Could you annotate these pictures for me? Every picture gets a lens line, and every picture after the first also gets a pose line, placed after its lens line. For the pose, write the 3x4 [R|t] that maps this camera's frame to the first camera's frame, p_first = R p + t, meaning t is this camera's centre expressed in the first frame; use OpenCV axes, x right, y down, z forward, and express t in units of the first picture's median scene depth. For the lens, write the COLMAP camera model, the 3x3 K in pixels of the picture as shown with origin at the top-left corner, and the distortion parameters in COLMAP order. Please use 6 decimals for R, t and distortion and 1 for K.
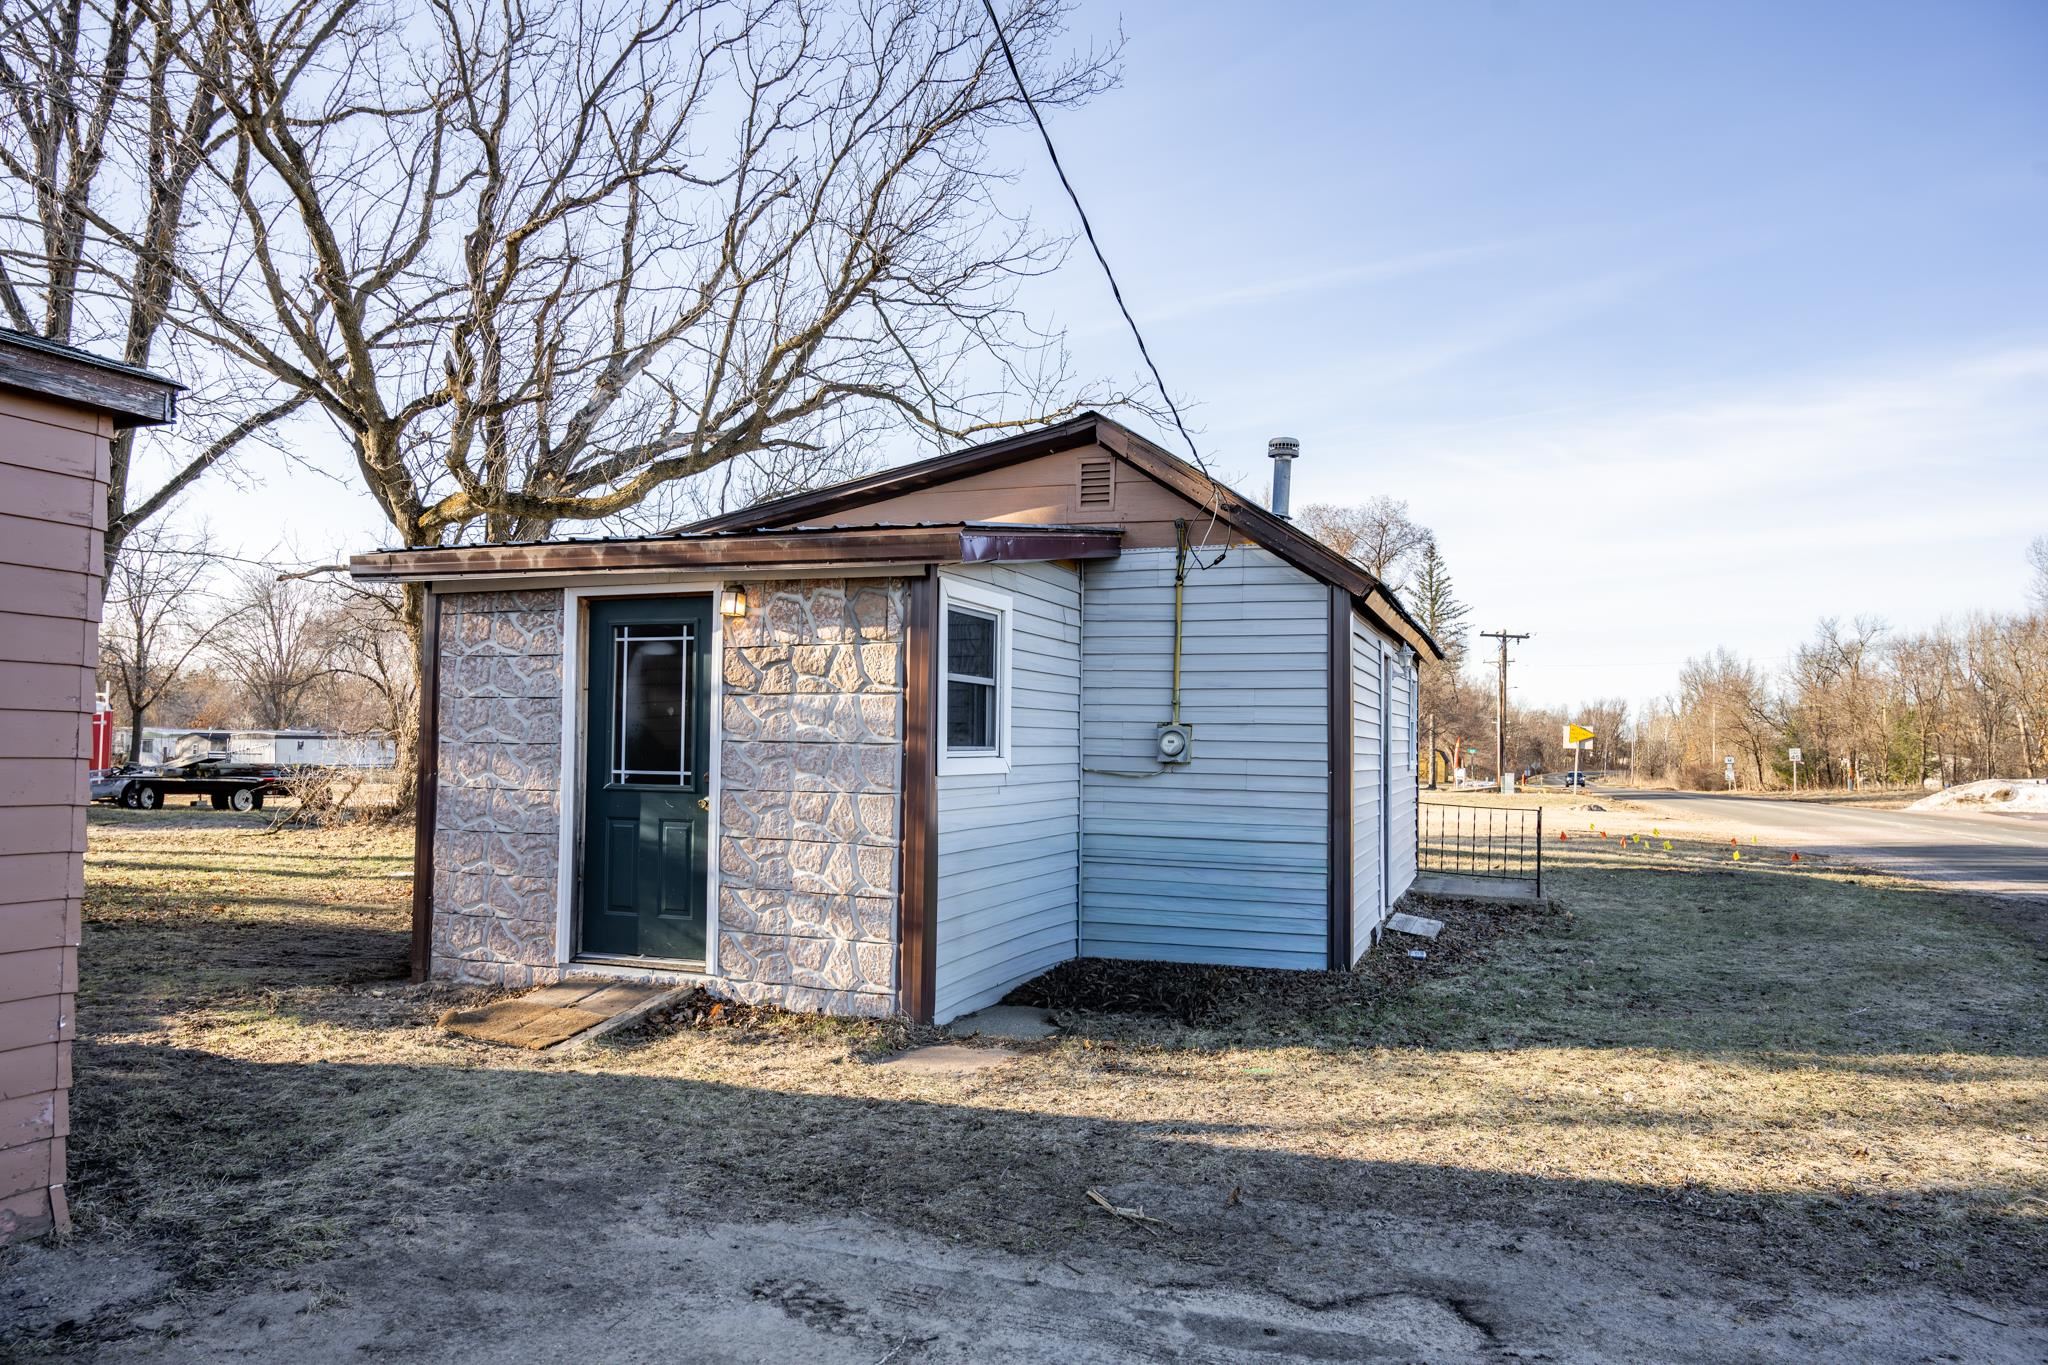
lens RADIAL K [[1378.9, 0, 1015.3], [0, 1378.9, 679.0], [0, 0, 1]] dist [-0.005297, -0.001298]
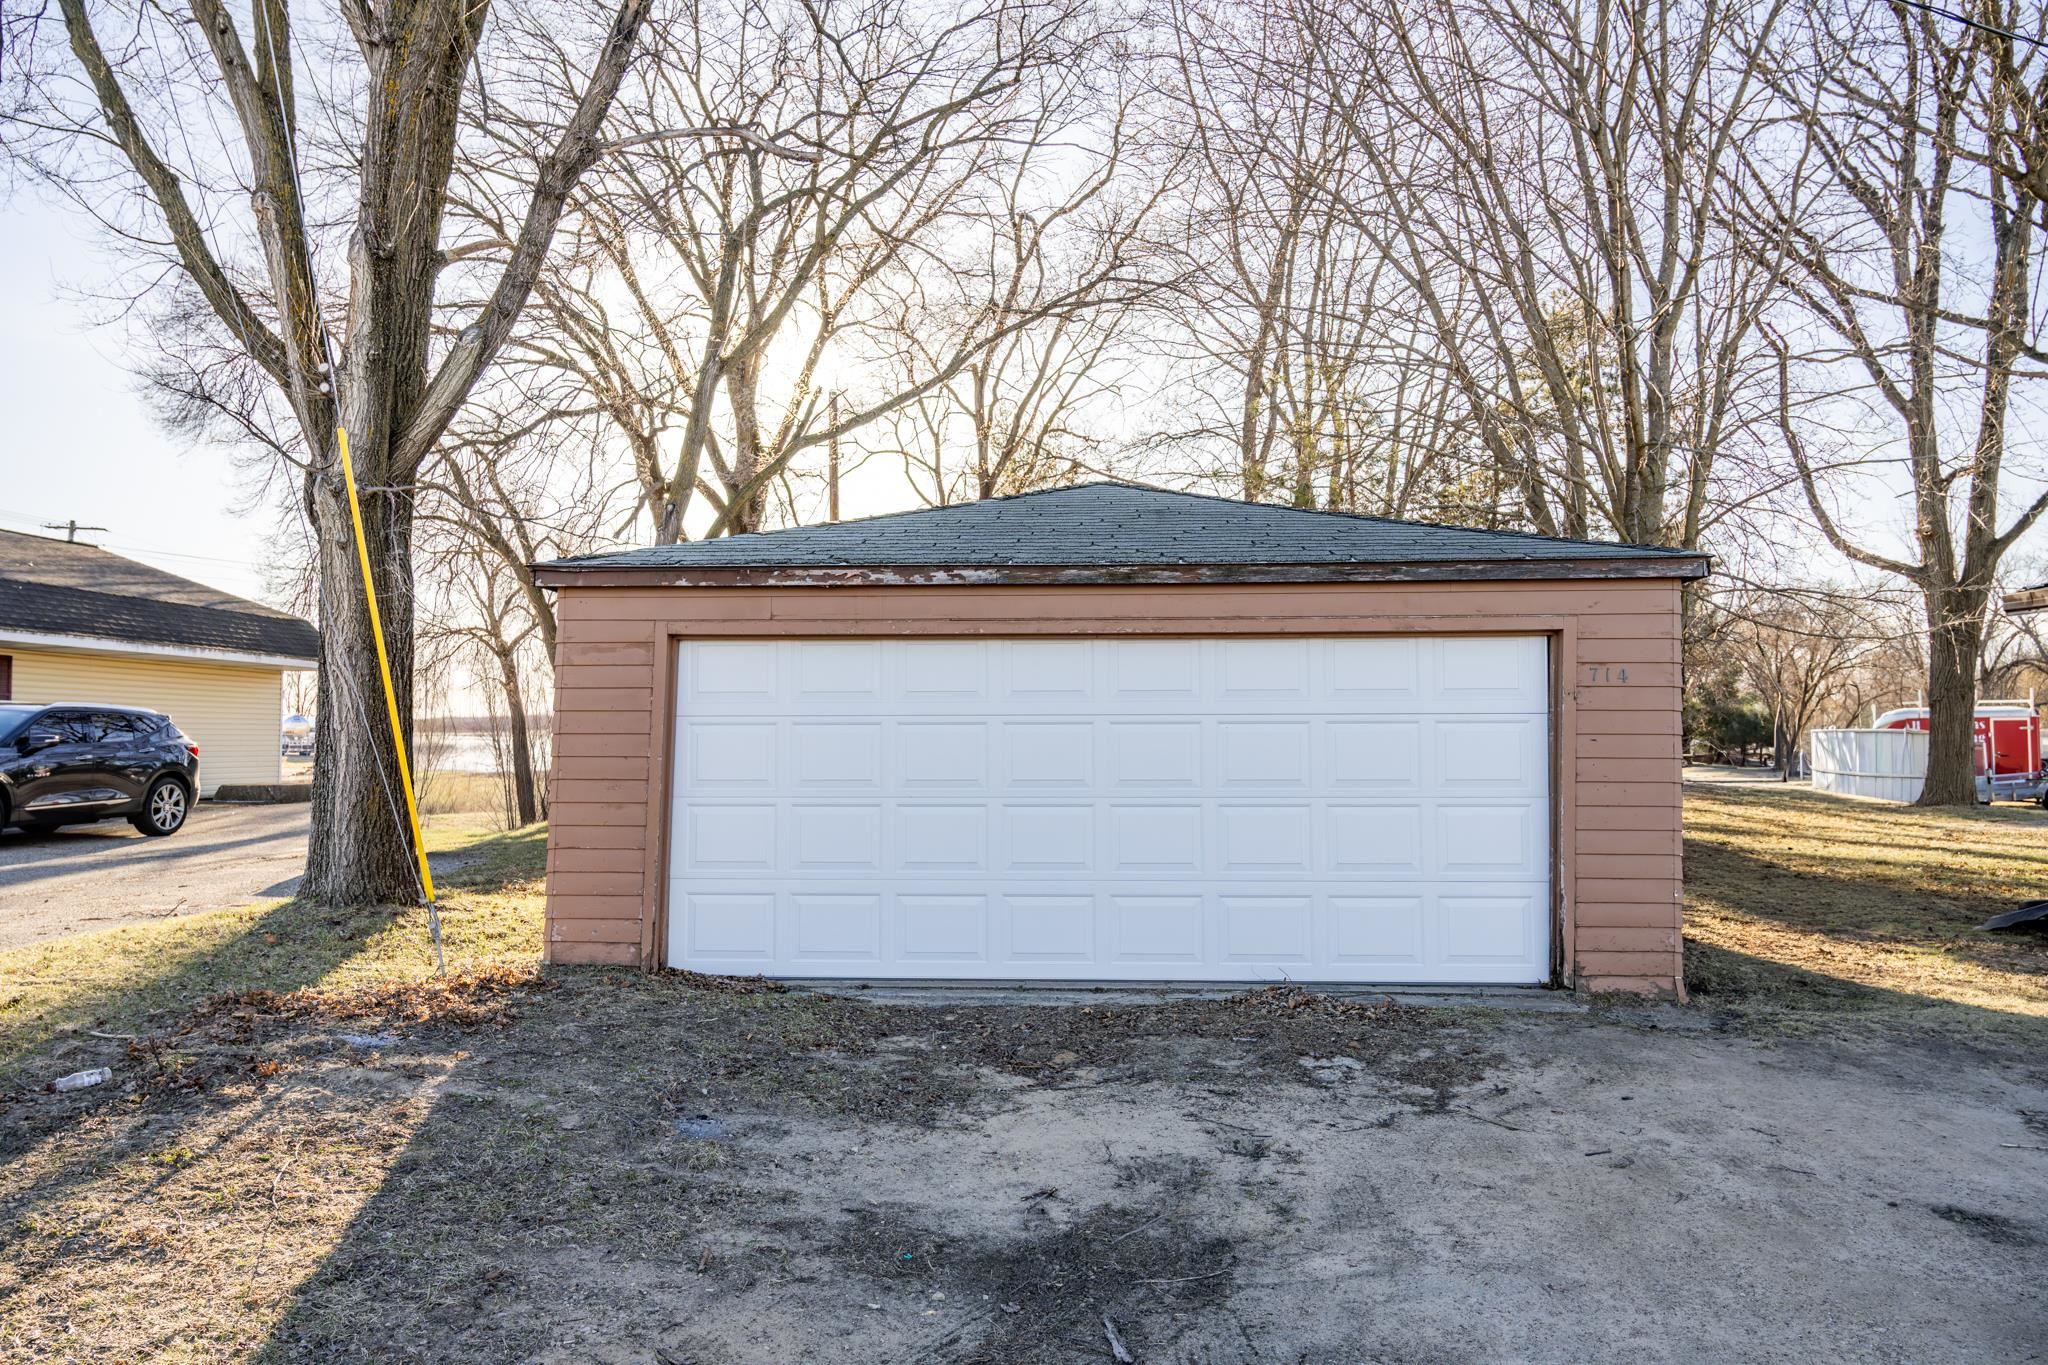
lens RADIAL K [[1363.5, 0, 1020.3], [0, 1363.5, 675.4], [0, 0, 1]] dist [-0.002940, -0.000280]
pose [[0.303111, -0.059797, -0.951077, 0.189940], [0.054199, 0.997496, -0.045443, -0.005108], [0.951413, -0.037773, 0.305593, -0.100508]]
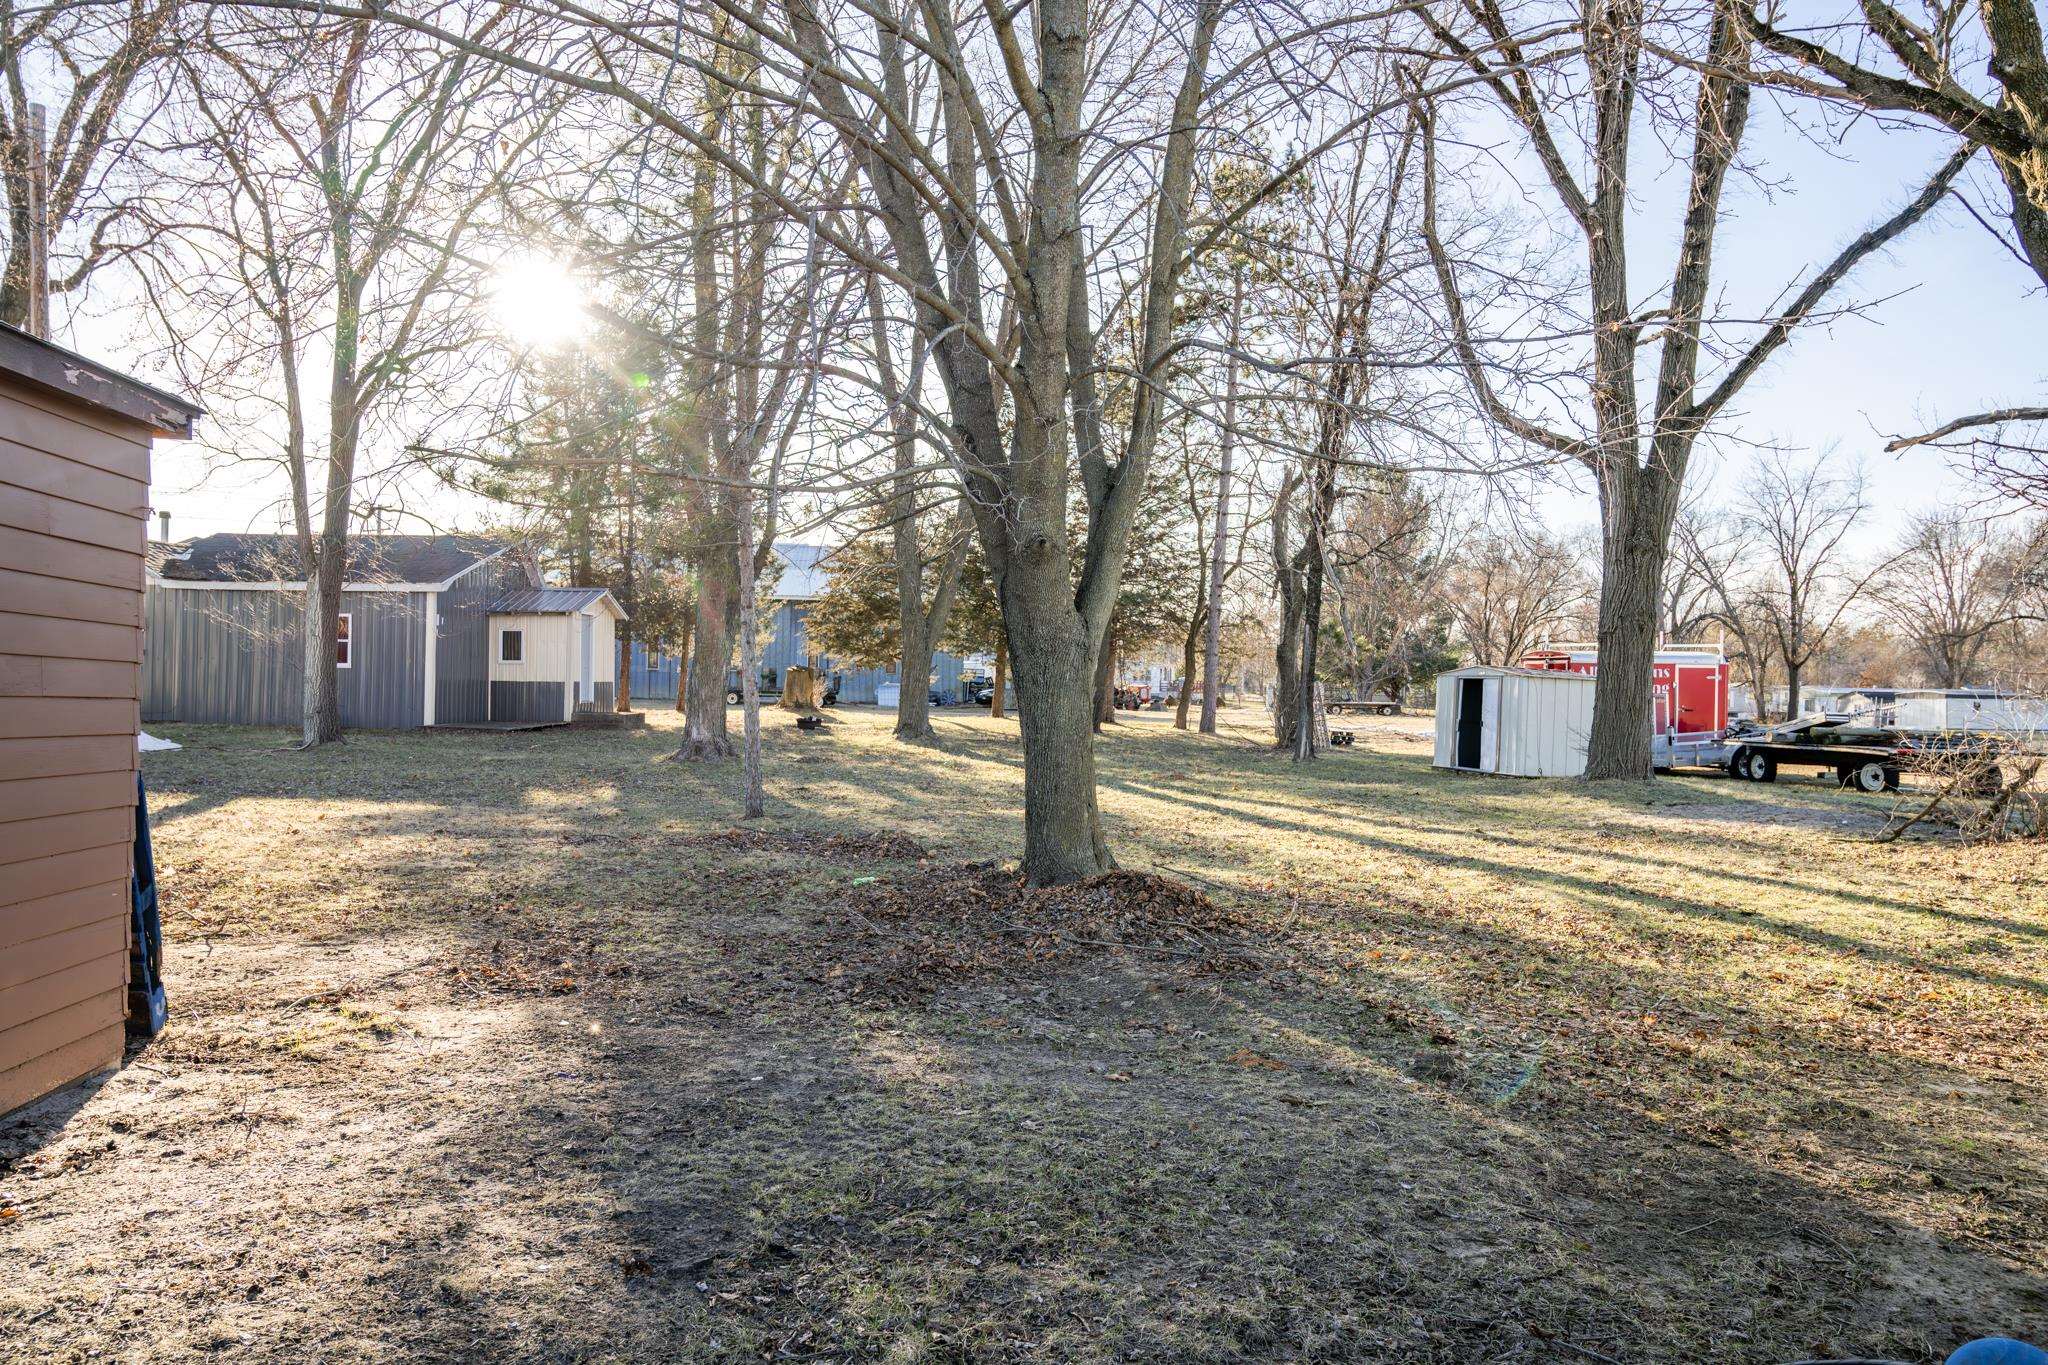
lens RADIAL K [[1378.9, 0, 1015.3], [0, 1378.9, 679.0], [0, 0, 1]] dist [-0.005297, -0.001298]
pose [[0.460481, -0.006404, -0.887646, -0.176778], [0.032755, 0.999416, 0.009781, 0.018714], [0.887065, -0.033579, 0.460422, 0.392685]]
